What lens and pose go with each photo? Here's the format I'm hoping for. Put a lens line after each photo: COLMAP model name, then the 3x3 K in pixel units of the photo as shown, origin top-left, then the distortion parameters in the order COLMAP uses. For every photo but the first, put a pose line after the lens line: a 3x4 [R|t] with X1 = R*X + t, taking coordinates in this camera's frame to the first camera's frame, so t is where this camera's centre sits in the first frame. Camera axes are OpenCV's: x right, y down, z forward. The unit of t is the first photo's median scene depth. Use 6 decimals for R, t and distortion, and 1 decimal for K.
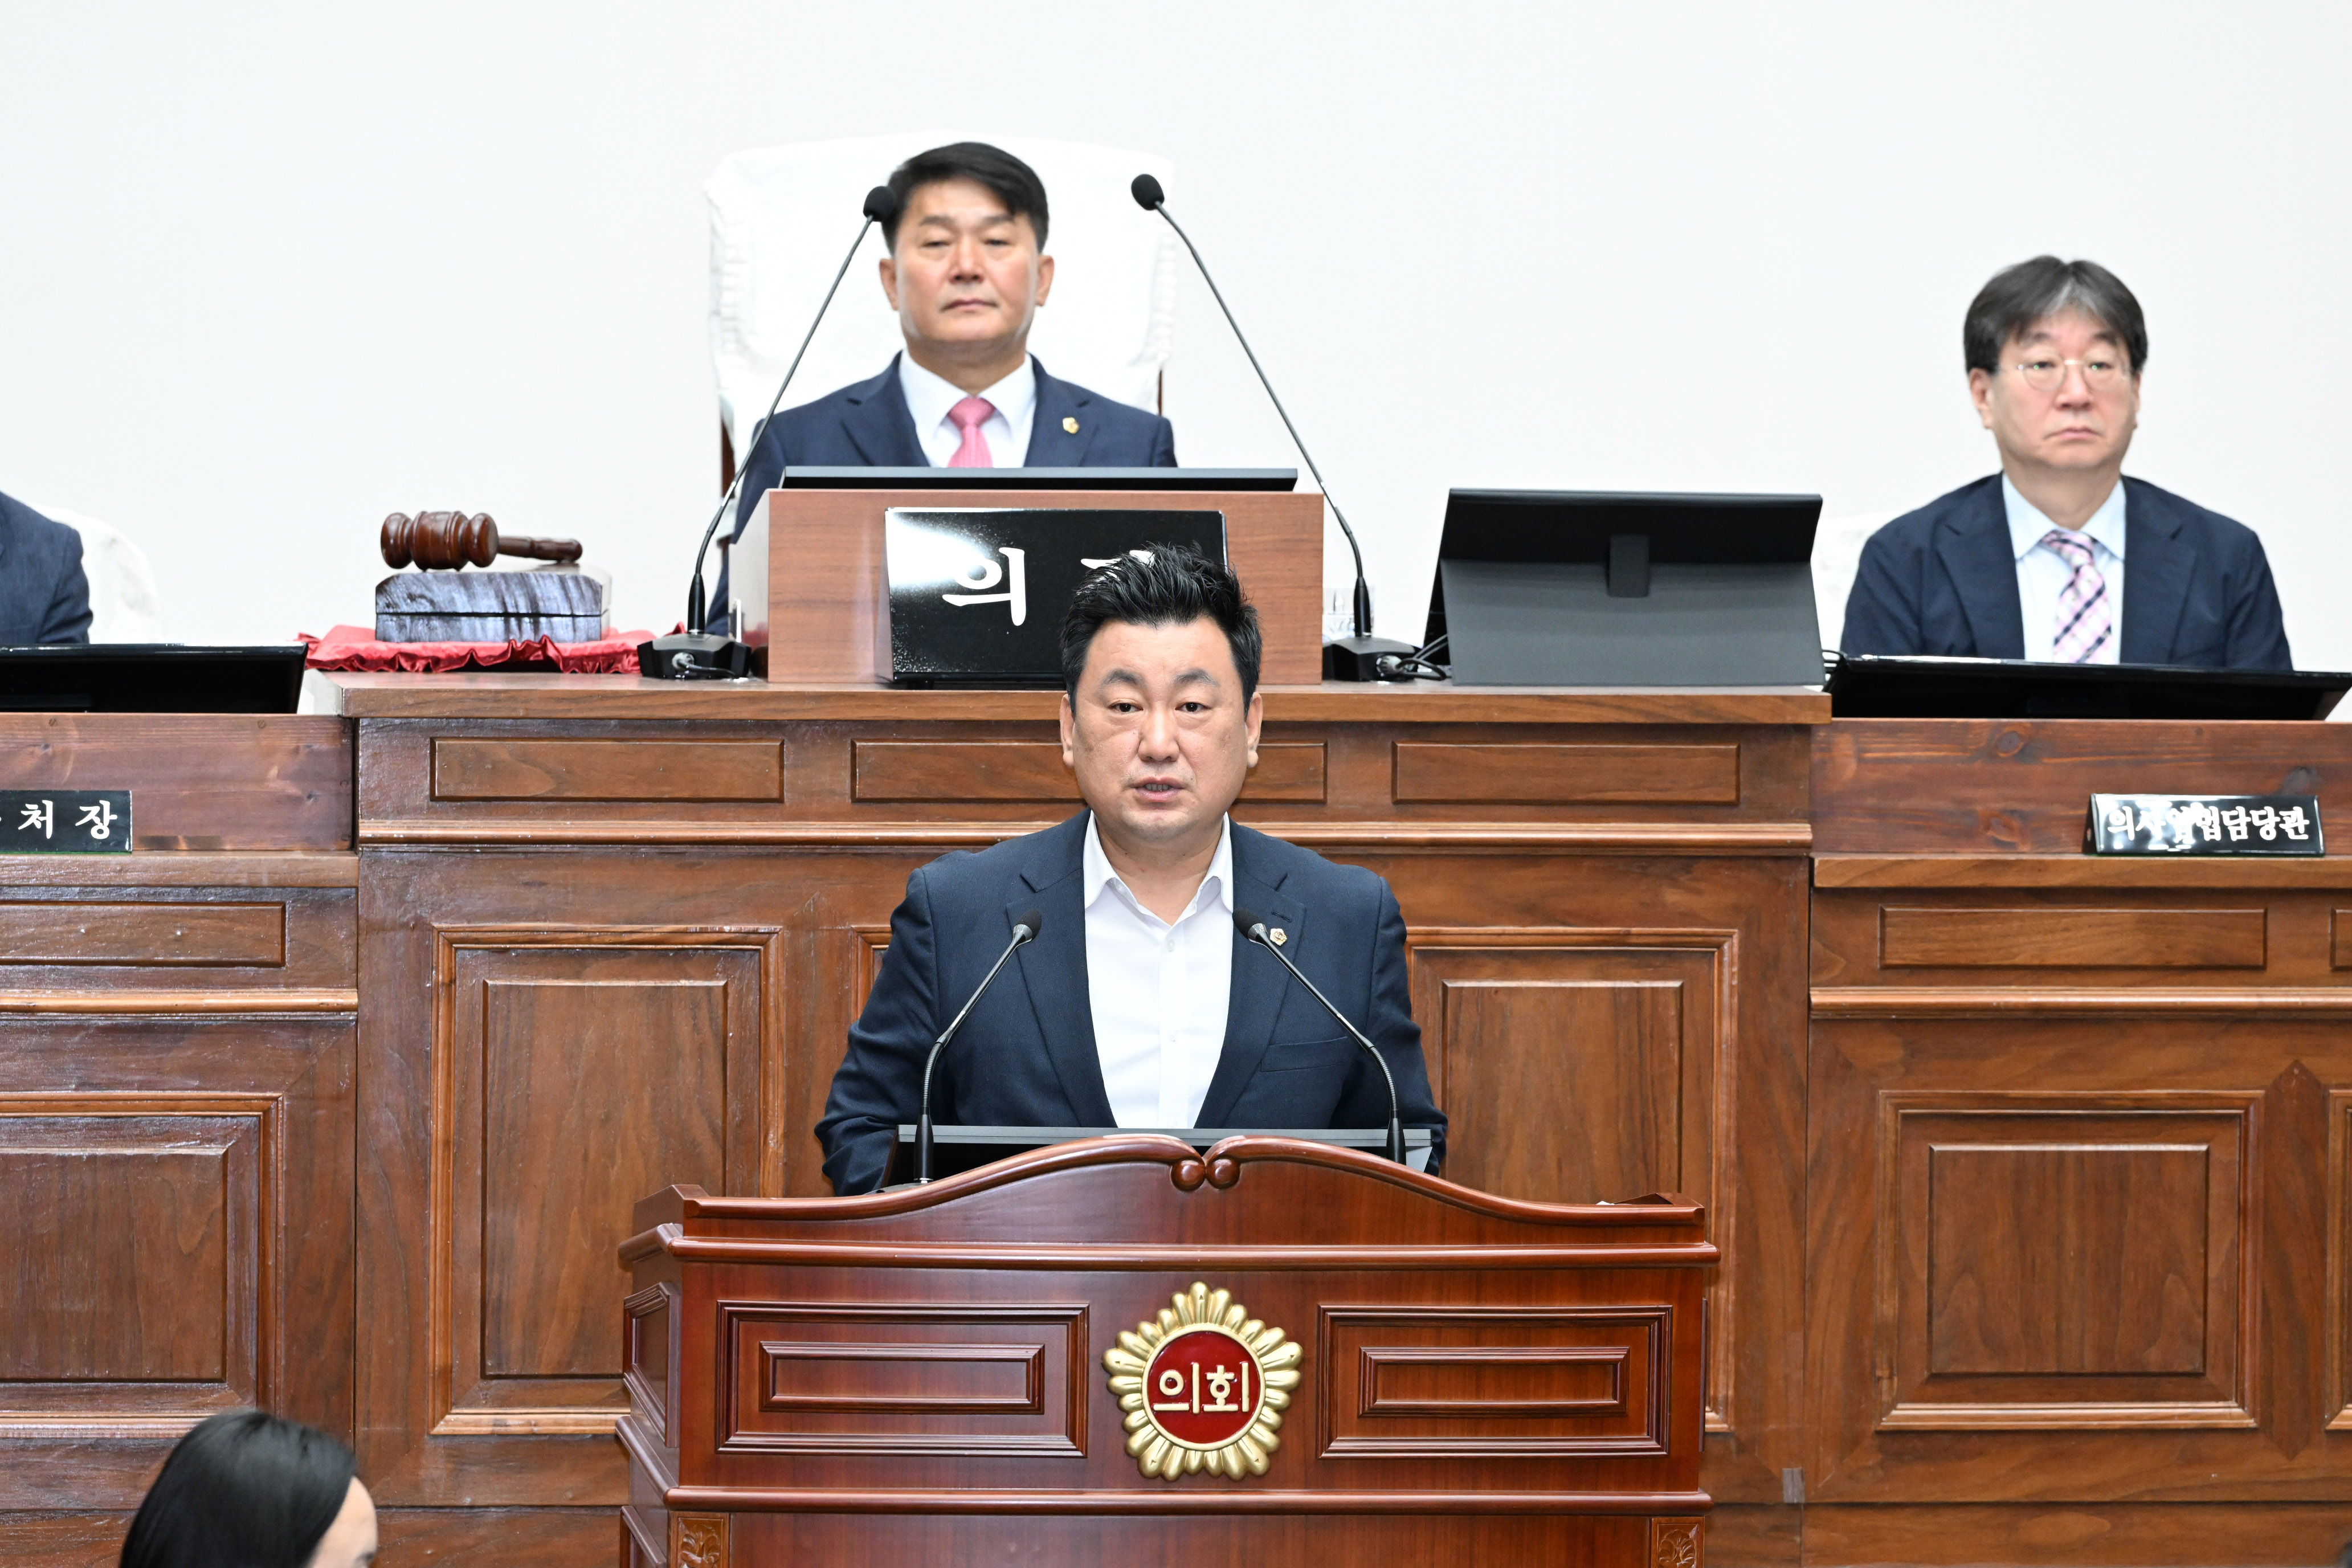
lens RADIAL K [[13393.3, 0, 1176.0], [0, 13393.3, 784.0], [0, 0, 1]] dist [0.041509, -1.048965]
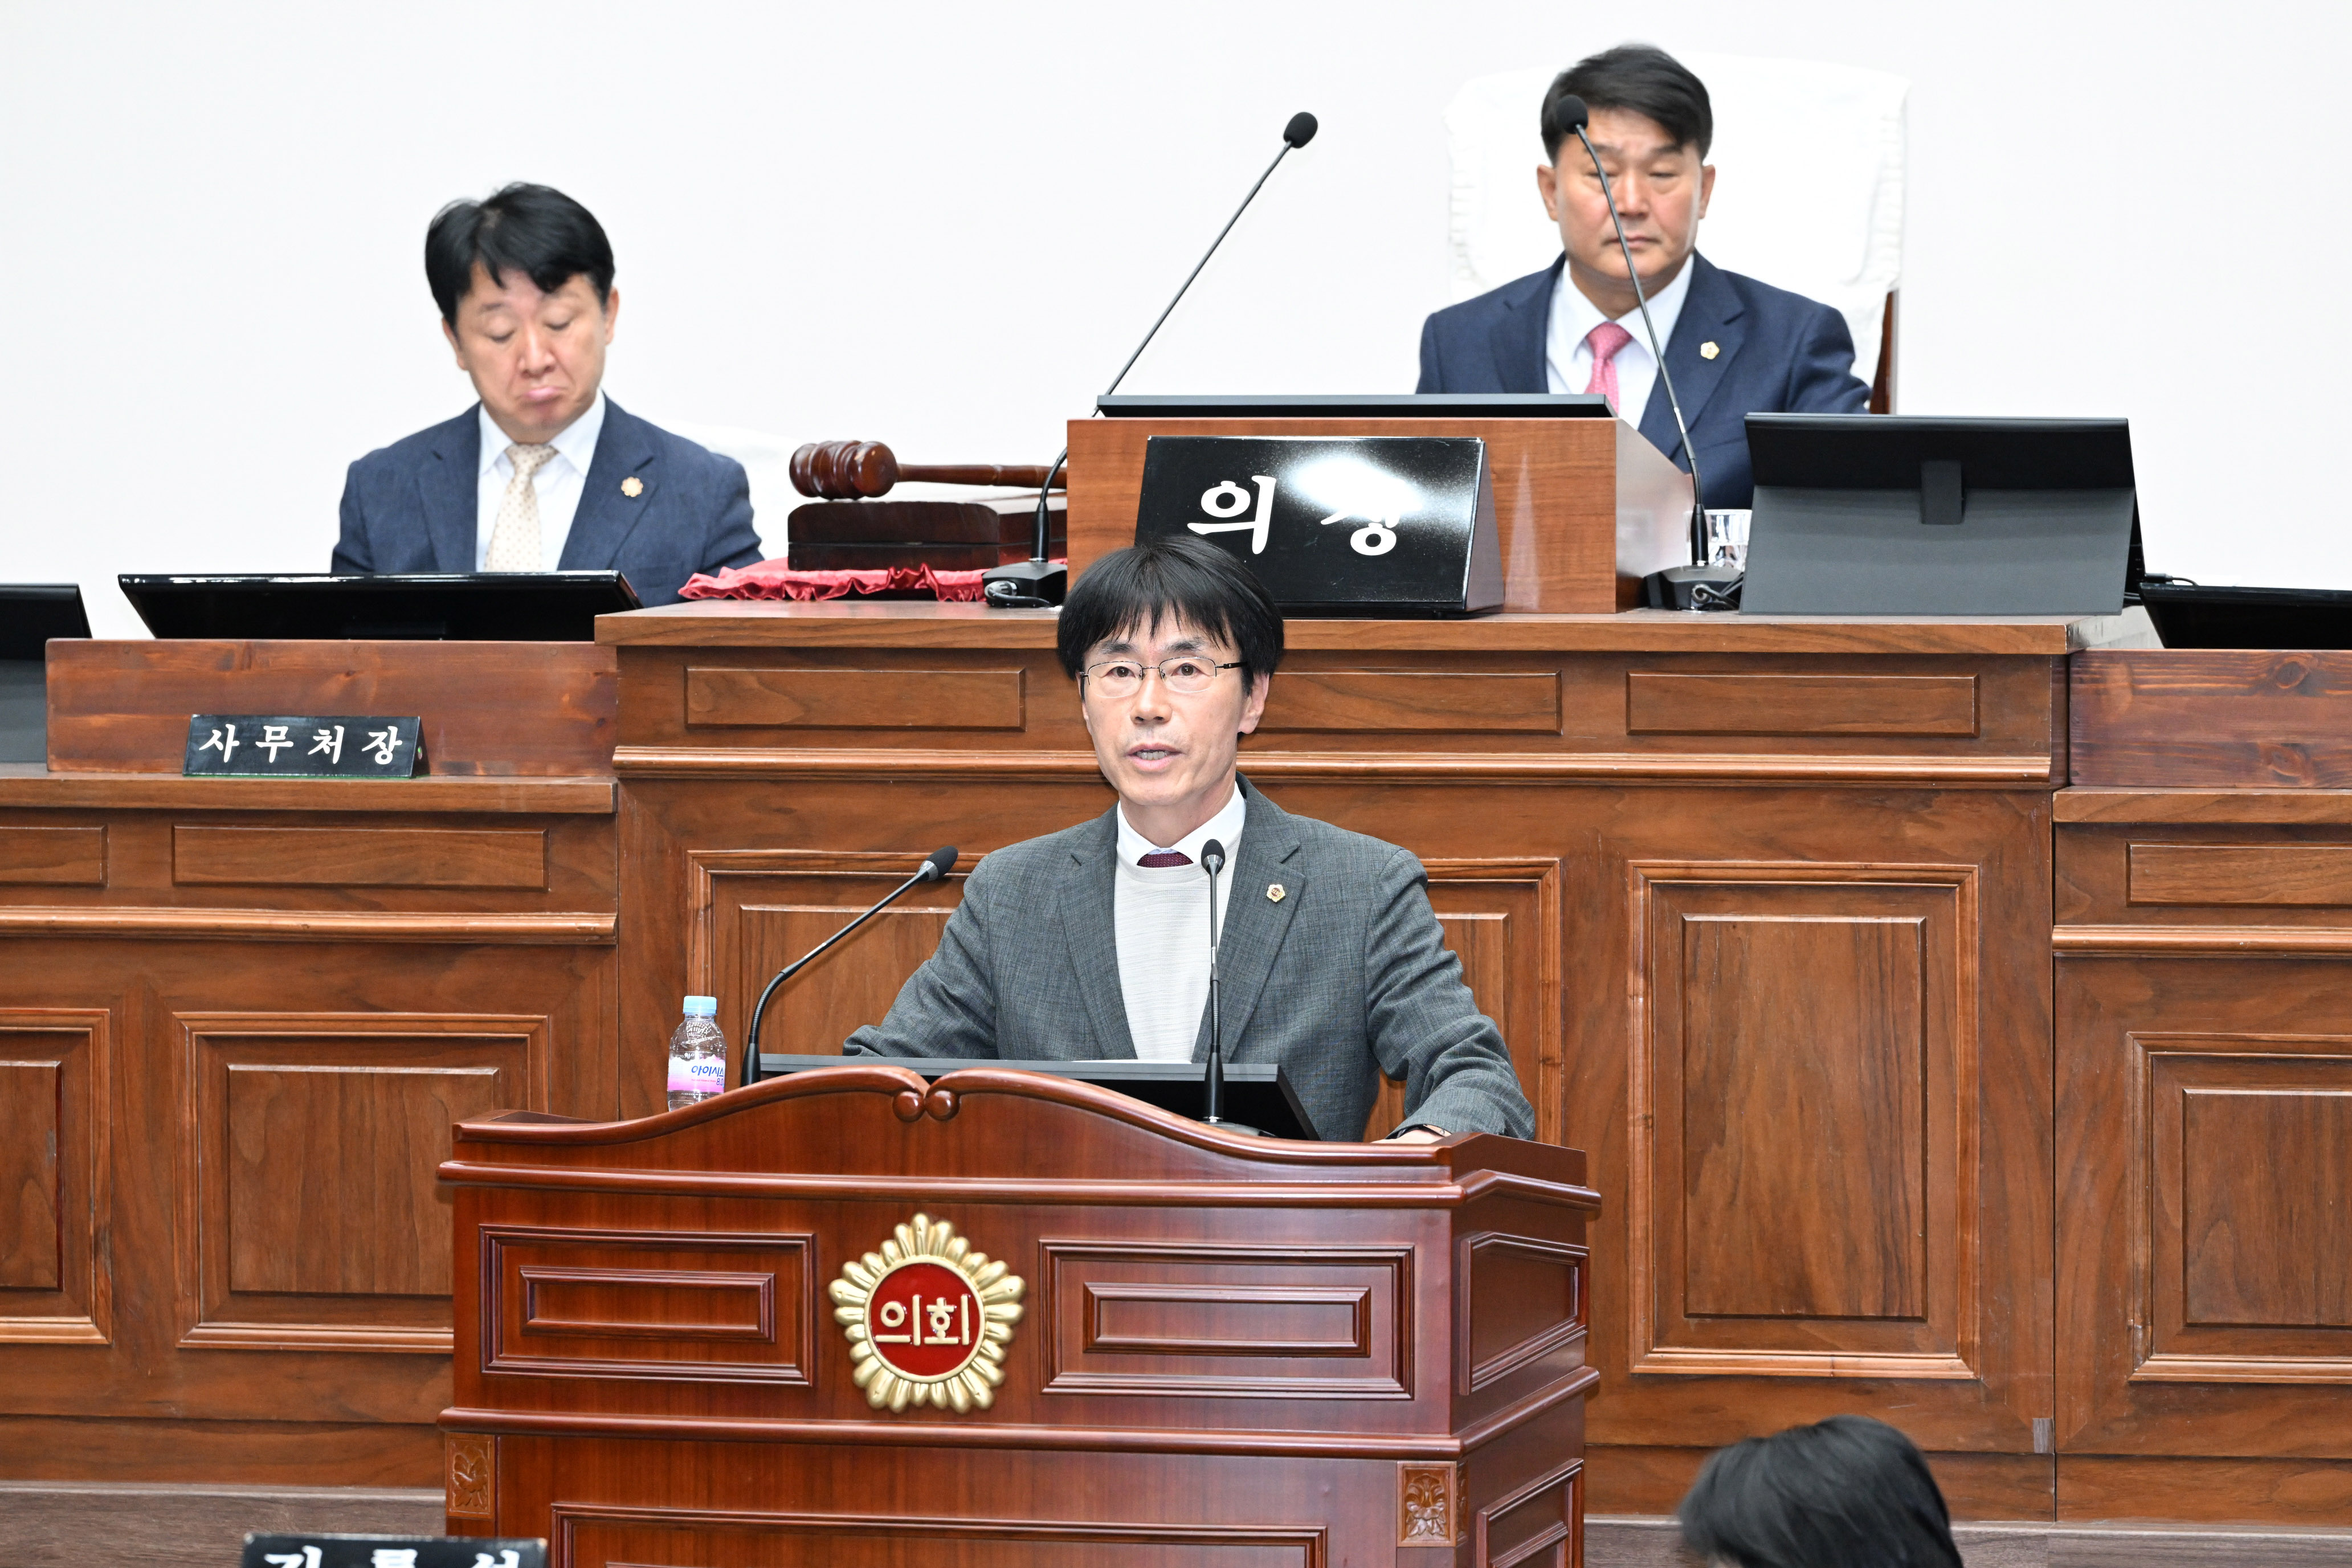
lens RADIAL K [[13393.3, 0, 1176.0], [0, 13393.3, 784.0], [0, 0, 1]] dist [0.041509, -1.048965]
pose [[0.938906, 0.005186, -0.344134, 0.322968], [-0.003189, 0.999975, 0.006370, -0.001066], [0.344159, -0.004884, 0.938899, 0.063295]]
